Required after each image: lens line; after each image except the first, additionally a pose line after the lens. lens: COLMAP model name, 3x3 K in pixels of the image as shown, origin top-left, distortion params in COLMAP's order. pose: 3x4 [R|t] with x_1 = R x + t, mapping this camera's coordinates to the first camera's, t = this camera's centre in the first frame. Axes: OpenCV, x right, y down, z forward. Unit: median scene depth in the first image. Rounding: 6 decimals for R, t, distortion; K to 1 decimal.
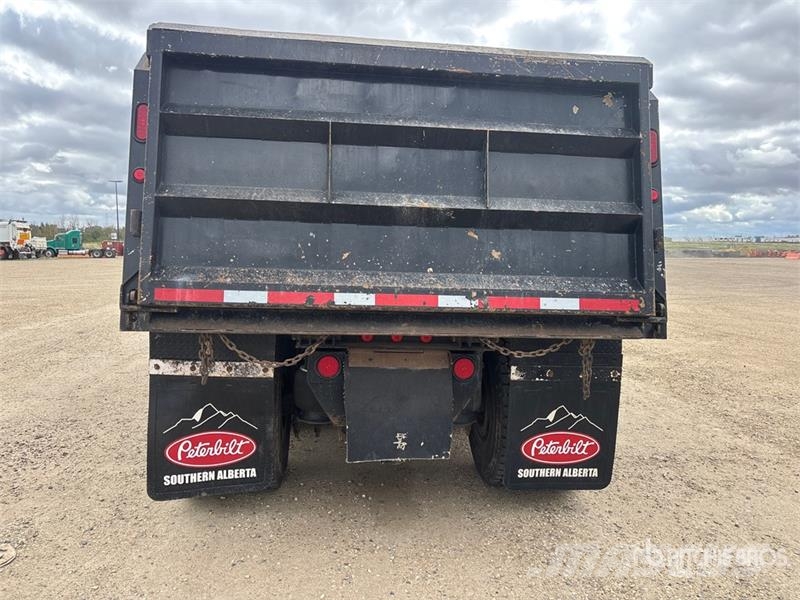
lens RADIAL K [[575.4, 0, 400.0], [0, 575.4, 300.0], [0, 0, 1]] dist [-0.002061, -0.007094]
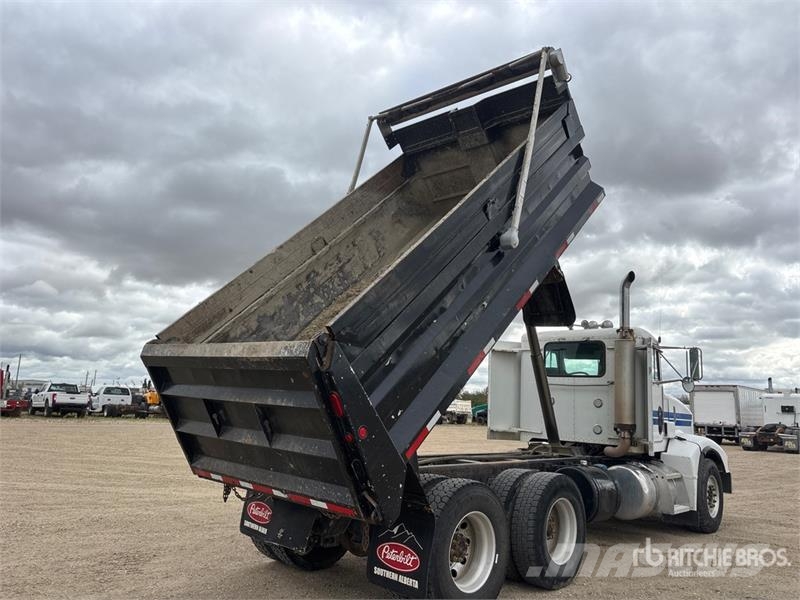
lens RADIAL K [[575.4, 0, 400.0], [0, 575.4, 300.0], [0, 0, 1]] dist [-0.002061, -0.007094]
pose [[0.642898, -0.118274, -0.756765, 1.434805], [-0.115512, 0.961735, -0.248440, -0.000101], [0.757192, 0.247137, 0.604635, -0.007675]]
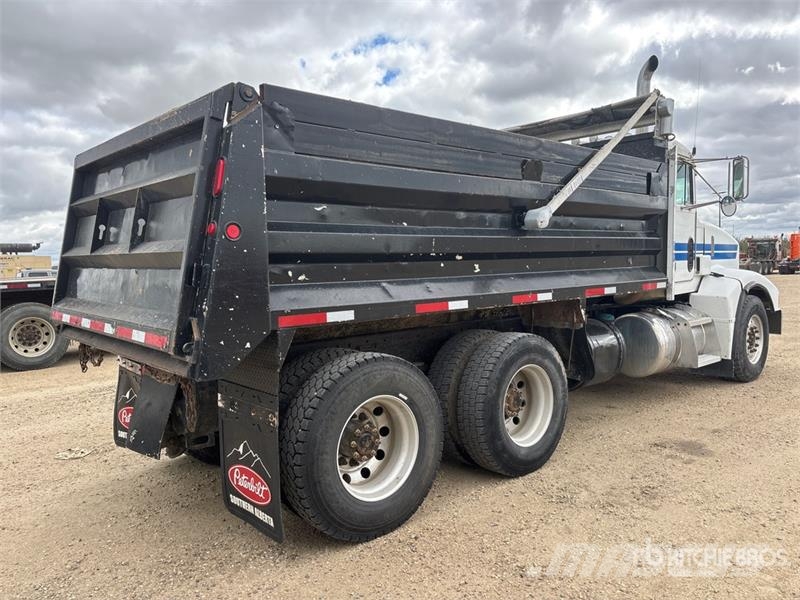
lens RADIAL K [[592.1, 0, 396.5], [0, 592.1, 319.2], [0, 0, 1]] dist [0.003209, 0.003176]
pose [[0.585907, 0.035061, -0.809619, 1.236248], [-0.029244, 0.999328, 0.022112, -0.052967], [0.809850, 0.010721, 0.586539, 0.611502]]
